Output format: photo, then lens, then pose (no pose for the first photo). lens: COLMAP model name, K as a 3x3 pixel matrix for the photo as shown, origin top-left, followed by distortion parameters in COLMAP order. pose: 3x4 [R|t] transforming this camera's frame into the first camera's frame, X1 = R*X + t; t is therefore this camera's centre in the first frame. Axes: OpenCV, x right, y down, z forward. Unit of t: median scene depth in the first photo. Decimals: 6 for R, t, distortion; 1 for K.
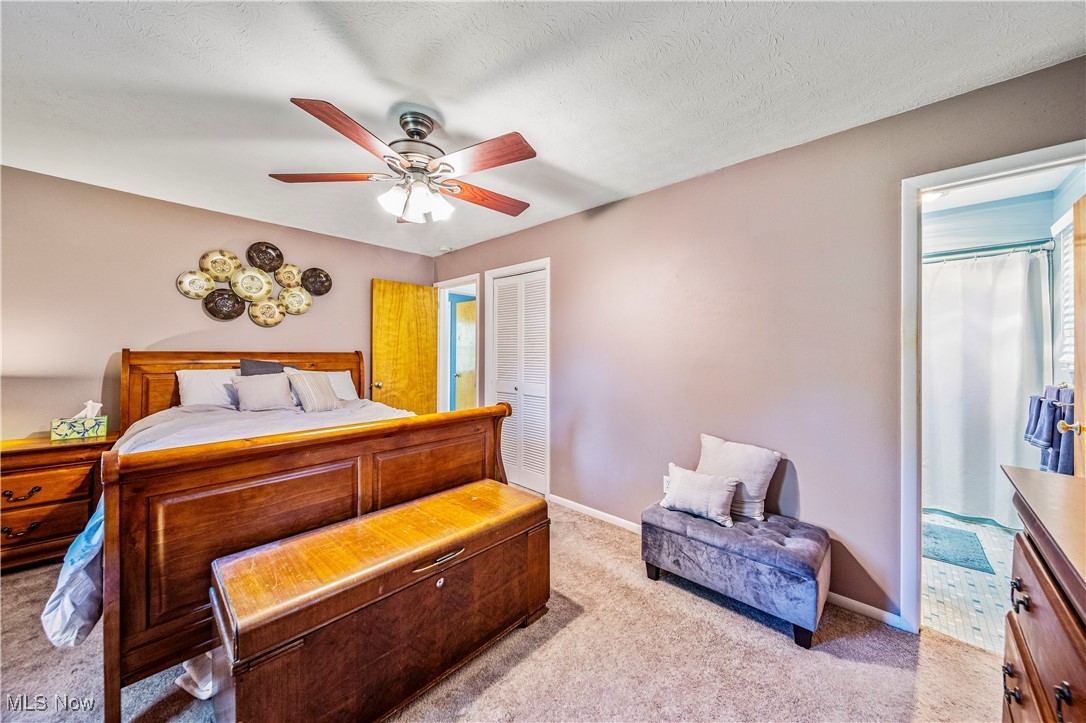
lens RADIAL K [[378.6, 0, 540.8], [0, 378.6, 353.7], [0, 0, 1]] dist [-0.001034, -0.000800]
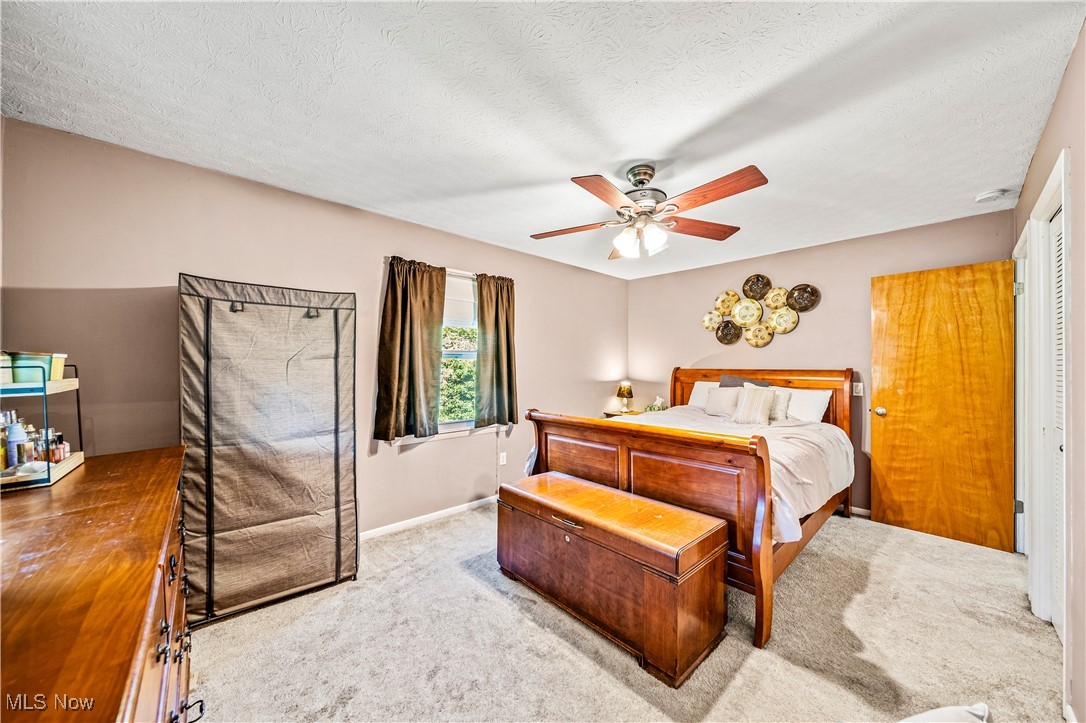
lens RADIAL K [[378.6, 0, 543.2], [0, 378.6, 367.7], [0, 0, 1]] dist [-0.001034, -0.000800]
pose [[-0.063474, -0.003327, -0.997978, 0.473697], [-0.005951, 0.999978, -0.002955, -0.002166], [0.997966, 0.005752, -0.063492, 0.429490]]
